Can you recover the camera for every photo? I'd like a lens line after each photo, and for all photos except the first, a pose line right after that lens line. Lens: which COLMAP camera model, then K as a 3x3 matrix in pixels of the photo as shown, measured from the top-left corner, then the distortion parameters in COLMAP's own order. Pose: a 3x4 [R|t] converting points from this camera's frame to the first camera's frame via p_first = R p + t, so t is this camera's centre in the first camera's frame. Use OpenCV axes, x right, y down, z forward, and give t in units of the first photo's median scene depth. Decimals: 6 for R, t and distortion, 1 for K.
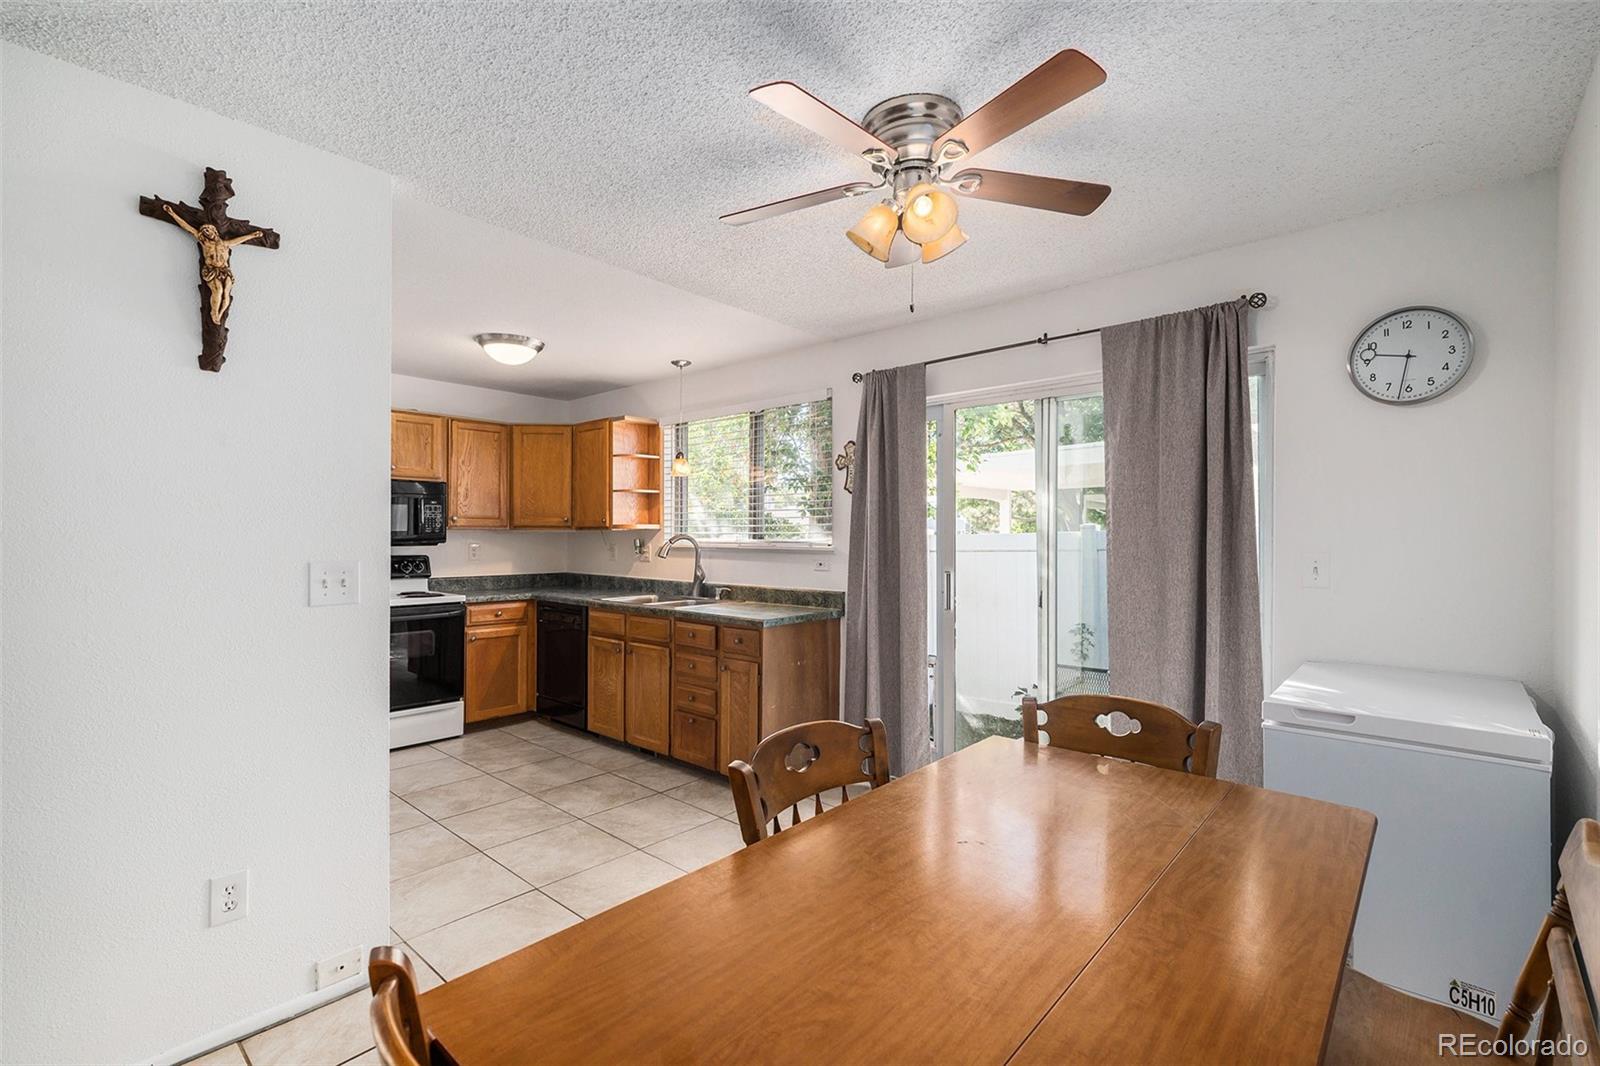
lens RADIAL K [[726.5, 0, 805.8], [0, 726.5, 529.3], [0, 0, 1]] dist [0.010744, -0.000252]
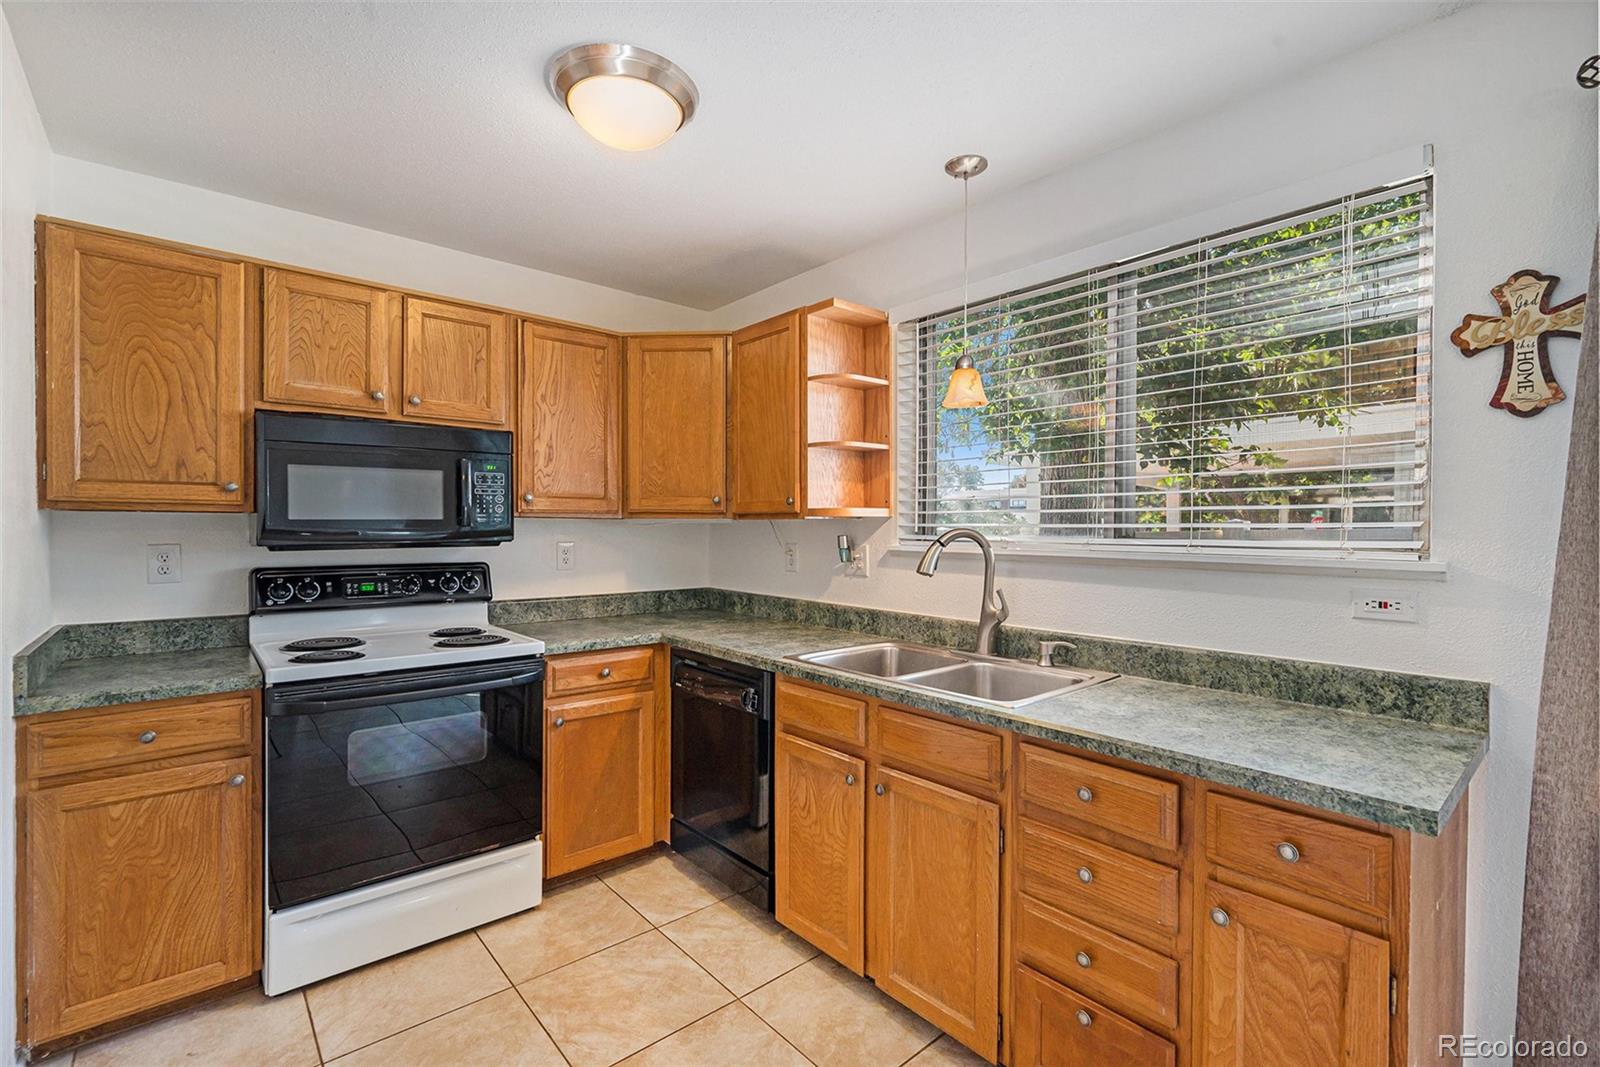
lens RADIAL K [[726.5, 0, 800.2], [0, 726.5, 533.6], [0, 0, 1]] dist [0.010744, -0.000252]
pose [[0.990244, 0.003181, -0.139306, -0.198251], [-0.000752, 0.999847, 0.017479, 0.002770], [0.139341, -0.017203, 0.990095, 0.475880]]
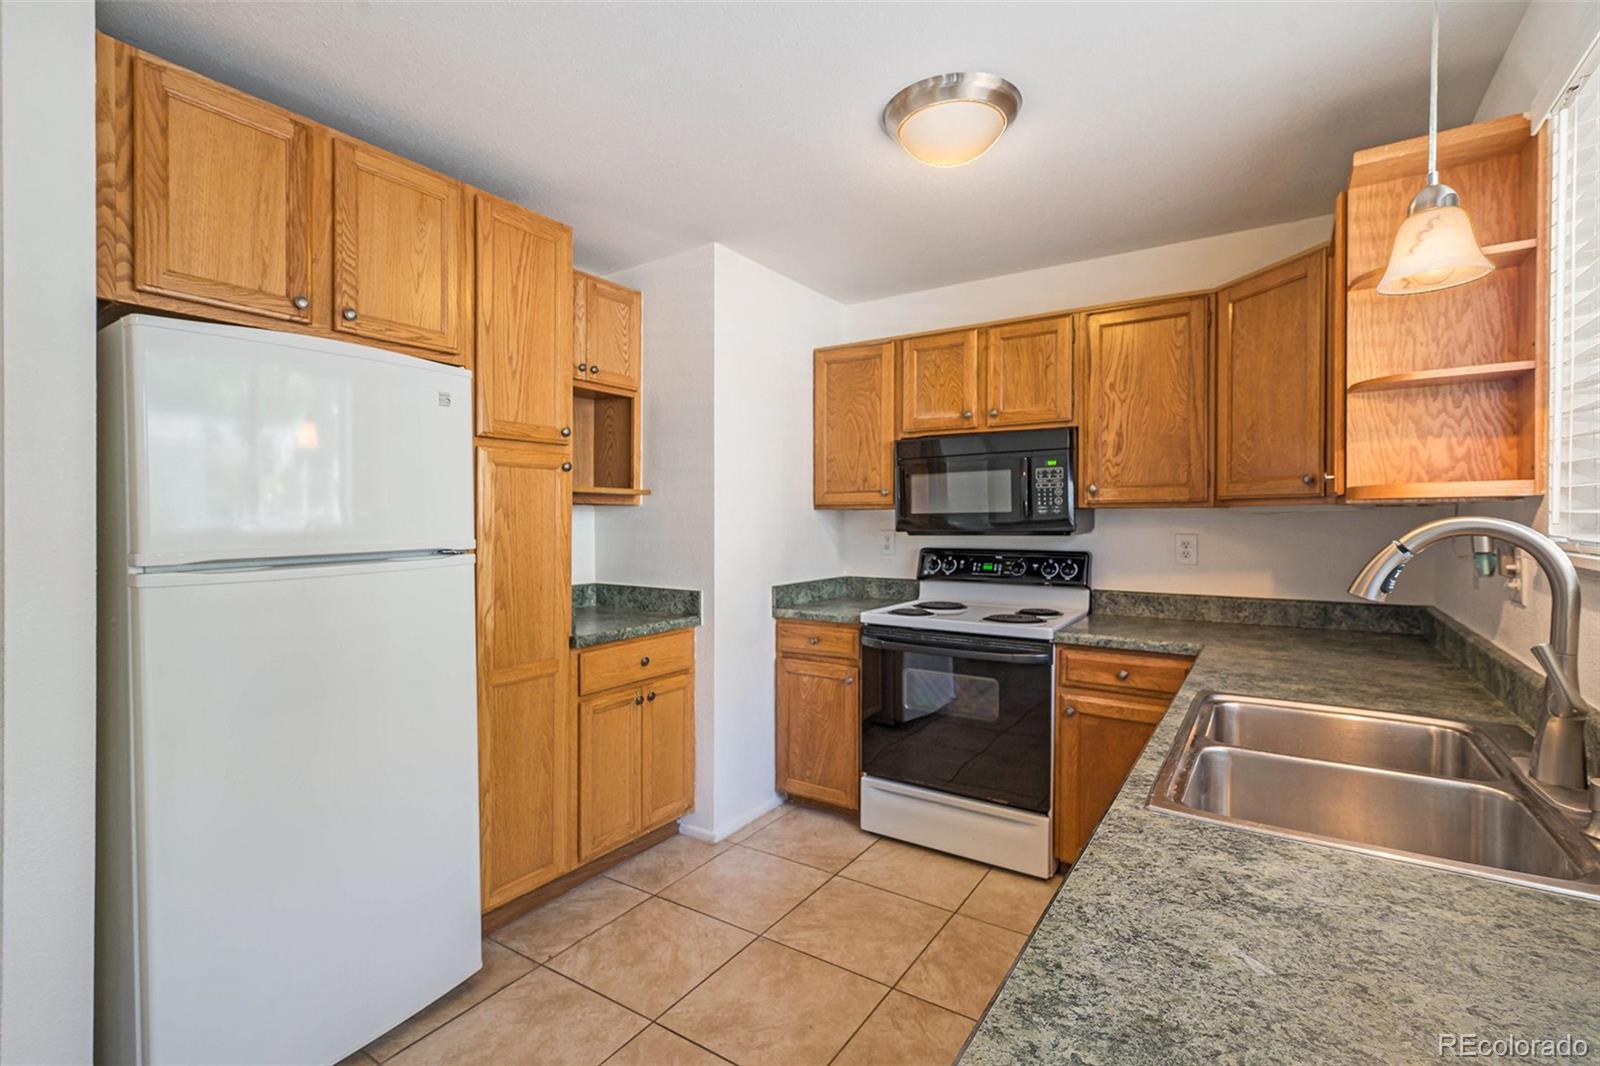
lens RADIAL K [[726.5, 0, 795.3], [0, 726.5, 525.4], [0, 0, 1]] dist [0.010744, -0.000252]
pose [[0.129645, 0.008360, -0.991525, 0.047450], [0.011996, 0.999878, 0.009999, 0.005017], [0.991488, -0.013190, 0.129529, 0.698082]]
